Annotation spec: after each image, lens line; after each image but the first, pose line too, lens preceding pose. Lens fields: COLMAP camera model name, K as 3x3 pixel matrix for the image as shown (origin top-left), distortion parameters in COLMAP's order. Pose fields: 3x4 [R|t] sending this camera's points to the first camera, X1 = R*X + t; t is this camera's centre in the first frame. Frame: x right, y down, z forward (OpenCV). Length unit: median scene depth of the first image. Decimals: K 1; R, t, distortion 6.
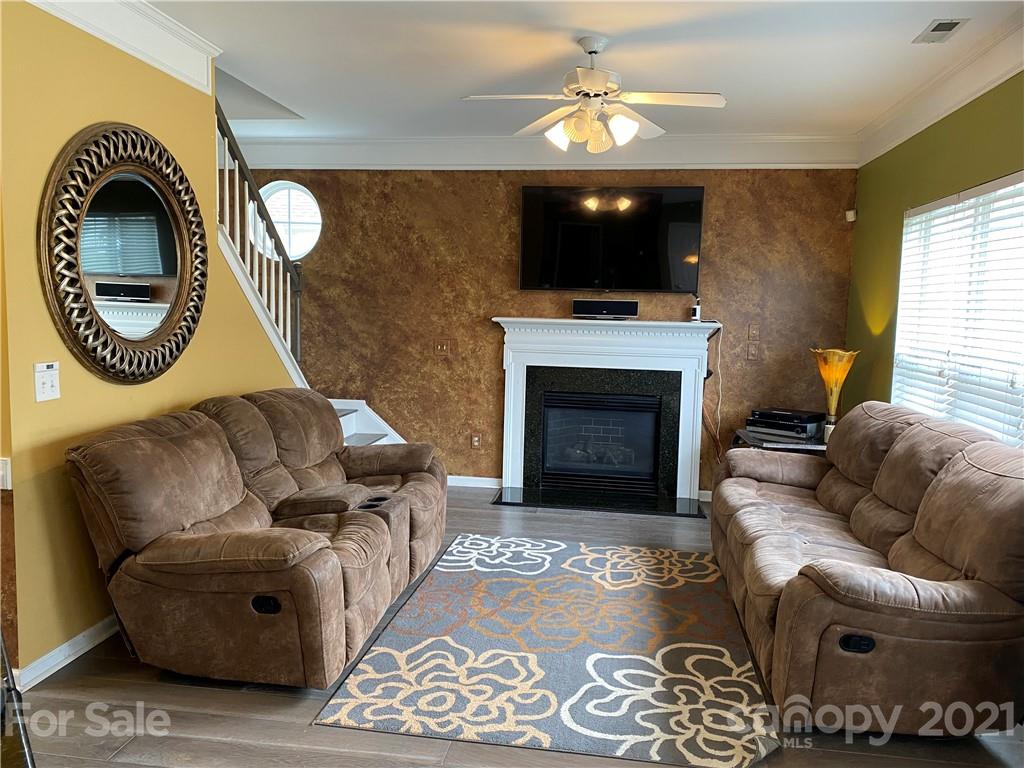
lens RADIAL K [[766.7, 0, 502.6], [0, 766.7, 379.0], [0, 0, 1]] dist [-0.038741, -0.007454]
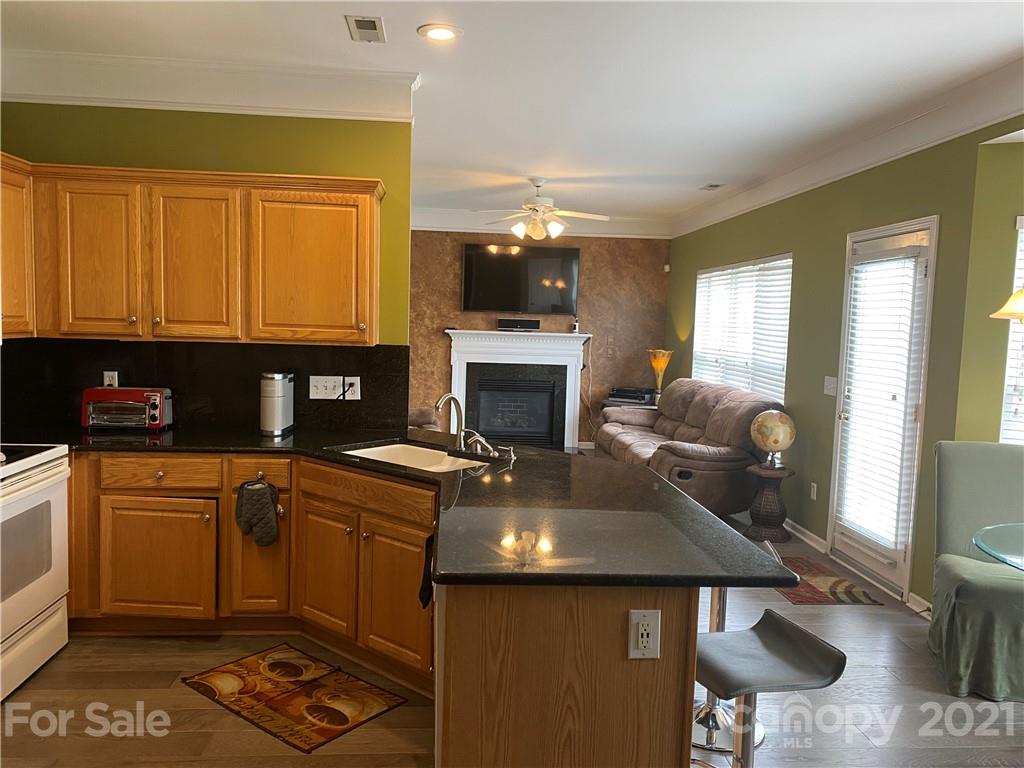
lens RADIAL K [[766.7, 0, 516.1], [0, 766.7, 385.7], [0, 0, 1]] dist [-0.038741, -0.007454]
pose [[0.966943, -0.013740, 0.254623, -0.268338], [0.015988, 0.999849, -0.006762, 0.041795], [-0.254492, 0.010610, 0.967017, -0.491011]]
